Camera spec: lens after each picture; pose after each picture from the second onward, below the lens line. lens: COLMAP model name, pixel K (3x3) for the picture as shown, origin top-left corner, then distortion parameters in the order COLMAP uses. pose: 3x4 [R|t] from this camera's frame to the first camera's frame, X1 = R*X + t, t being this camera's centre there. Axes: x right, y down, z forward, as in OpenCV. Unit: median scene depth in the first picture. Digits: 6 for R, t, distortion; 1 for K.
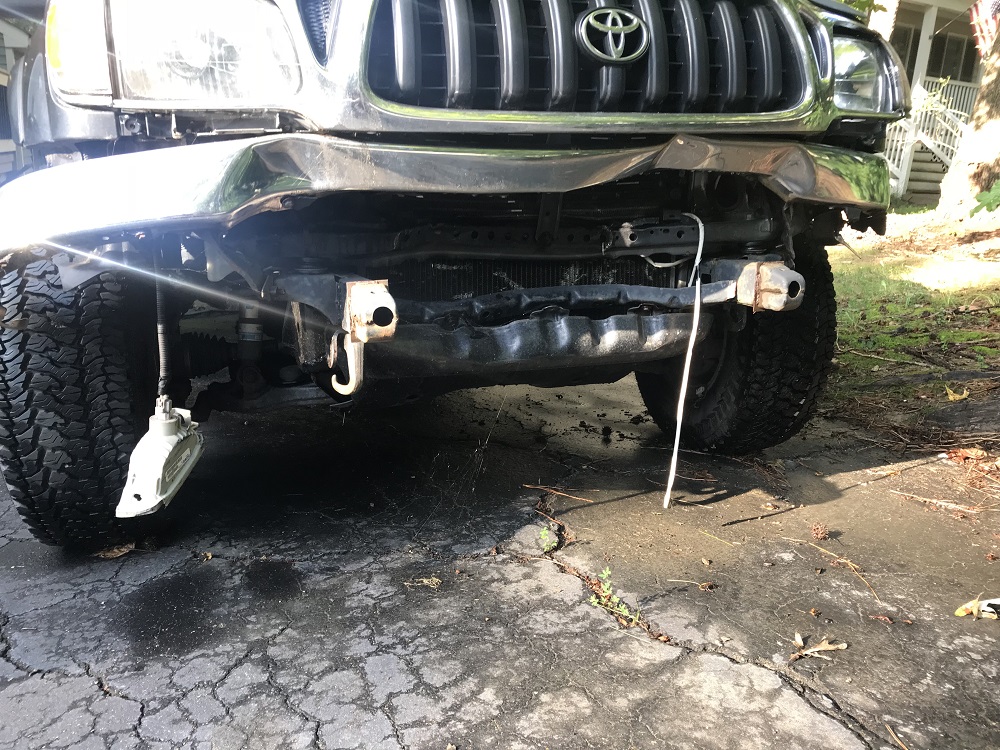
lens RADIAL K [[825.8, 0, 487.2], [0, 825.8, 376.9], [0, 0, 1]] dist [0.010799, -0.011045]
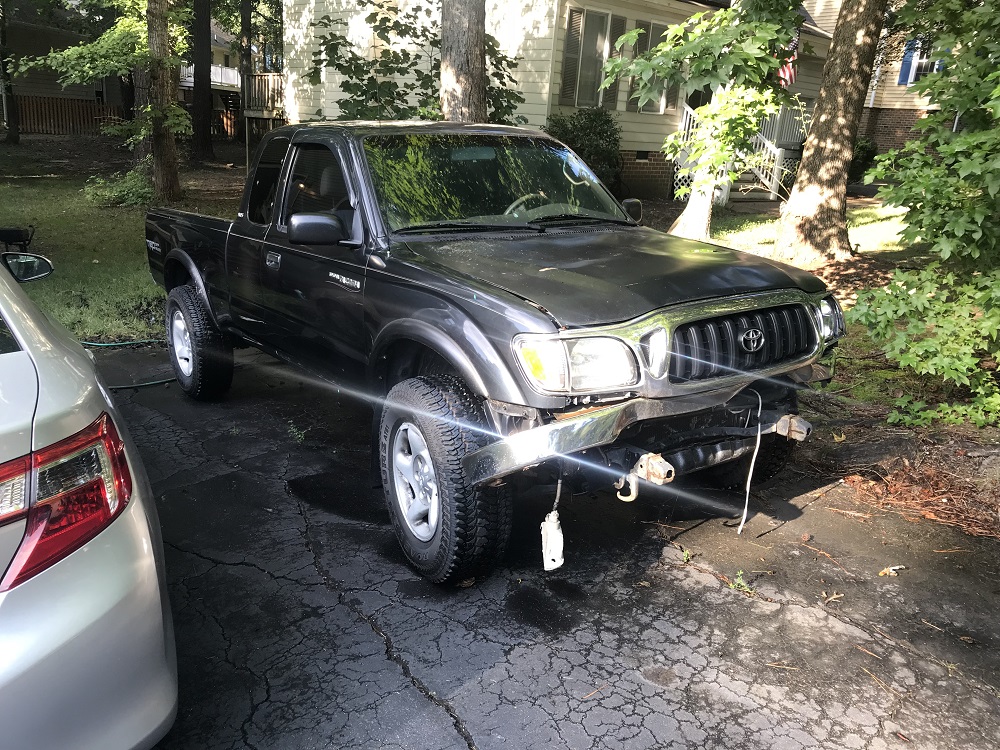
lens RADIAL K [[803.6, 0, 500.0], [0, 803.6, 375.0], [0, 0, 1]] dist [0.001000, -0.000417]
pose [[0.977001, -0.045191, 0.208389, -0.786774], [0.038603, 0.998621, 0.035578, -0.336291], [-0.209710, -0.026715, 0.977399, -0.808887]]
